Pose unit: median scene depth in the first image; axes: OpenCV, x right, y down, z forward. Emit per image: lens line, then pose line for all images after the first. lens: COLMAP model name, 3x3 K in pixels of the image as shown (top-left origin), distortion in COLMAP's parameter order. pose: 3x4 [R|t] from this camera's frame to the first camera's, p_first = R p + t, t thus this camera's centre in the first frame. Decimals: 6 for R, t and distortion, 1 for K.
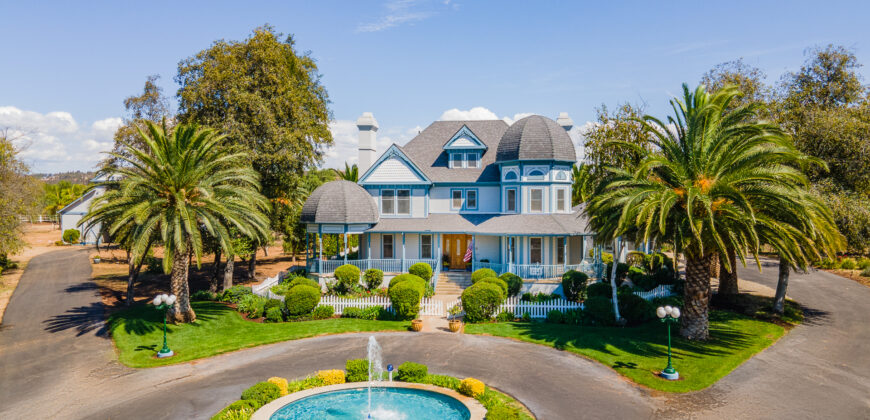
lens RADIAL K [[632.2, 0, 435.0], [0, 632.2, 210.0], [0, 0, 1]] dist [0.008578, 0.067664]
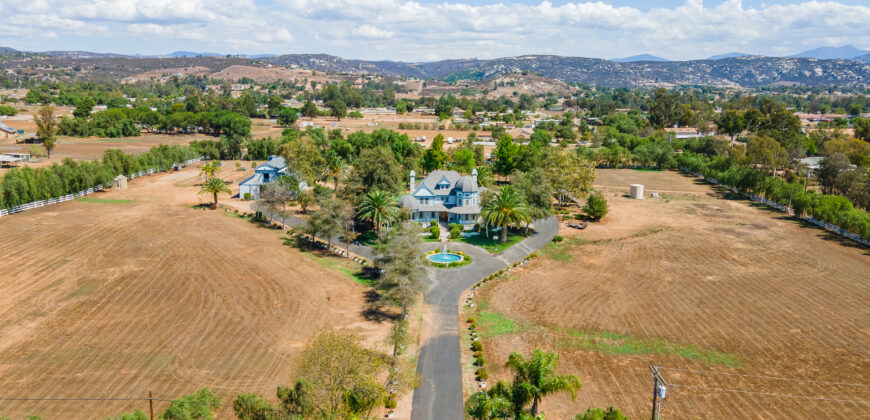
lens RADIAL K [[632.2, 0, 435.0], [0, 632.2, 210.0], [0, 0, 1]] dist [0.008578, 0.067664]
pose [[0.986097, -0.011325, 0.165784, -0.564046], [-0.015823, 0.986743, 0.161520, -0.511753], [-0.165415, -0.161897, 0.972845, -2.252913]]
